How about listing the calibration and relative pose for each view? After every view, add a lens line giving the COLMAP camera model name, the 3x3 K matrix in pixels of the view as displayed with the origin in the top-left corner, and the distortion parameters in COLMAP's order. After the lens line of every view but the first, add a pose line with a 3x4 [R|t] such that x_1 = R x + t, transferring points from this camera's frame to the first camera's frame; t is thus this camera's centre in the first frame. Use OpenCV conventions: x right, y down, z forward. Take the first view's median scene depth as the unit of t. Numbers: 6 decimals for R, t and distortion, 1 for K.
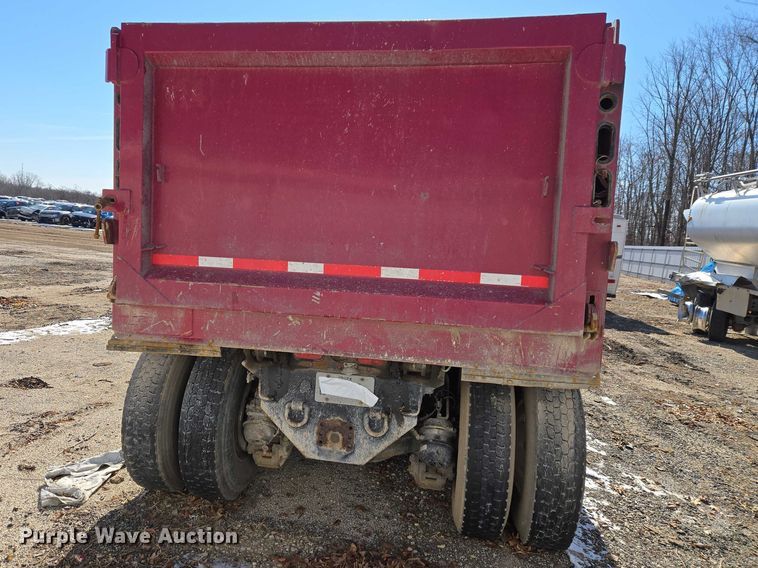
lens RADIAL K [[530.5, 0, 386.1], [0, 530.5, 296.7], [0, 0, 1]] dist [0.070296, -0.046576]
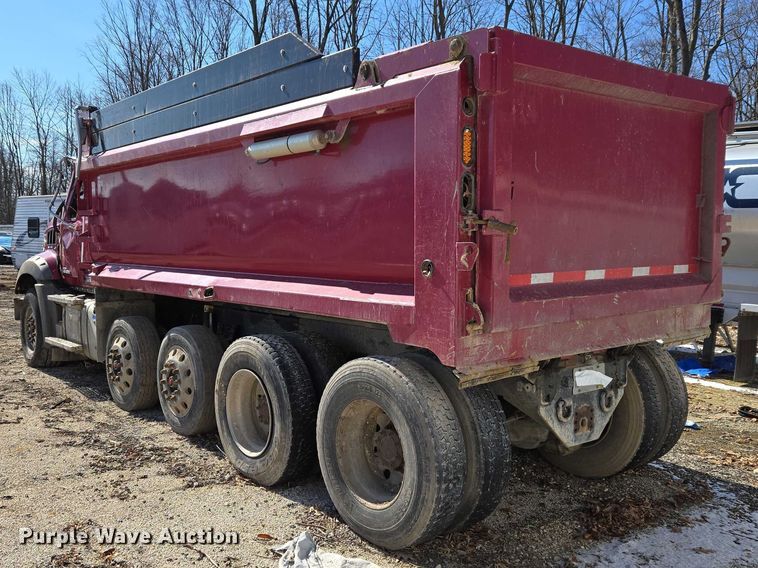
lens RADIAL K [[644.7, 0, 377.4], [0, 644.7, 318.9], [0, 0, 1]] dist [0.067996, -0.003467]
pose [[0.688669, -0.142806, 0.710873, -1.351368], [0.107067, 0.989694, 0.095095, -0.131726], [-0.717127, 0.010623, 0.696862, 0.350519]]
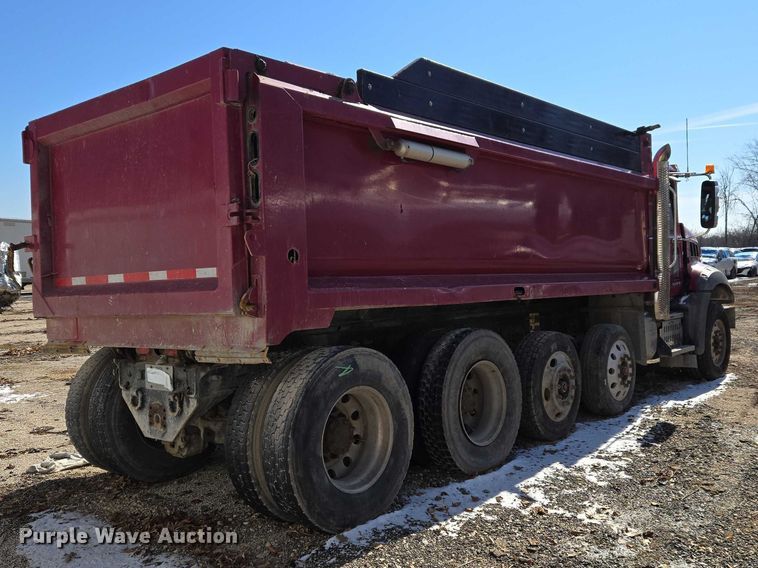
lens RADIAL K [[699.9, 0, 468.3], [0, 699.9, 284.1], [0, 0, 1]] dist [0.119727, -0.112354]
pose [[0.875592, -0.086730, -0.475202, 1.303490], [0.043707, 0.993939, -0.100874, 0.156818], [0.481071, 0.067555, 0.874075, -0.084070]]
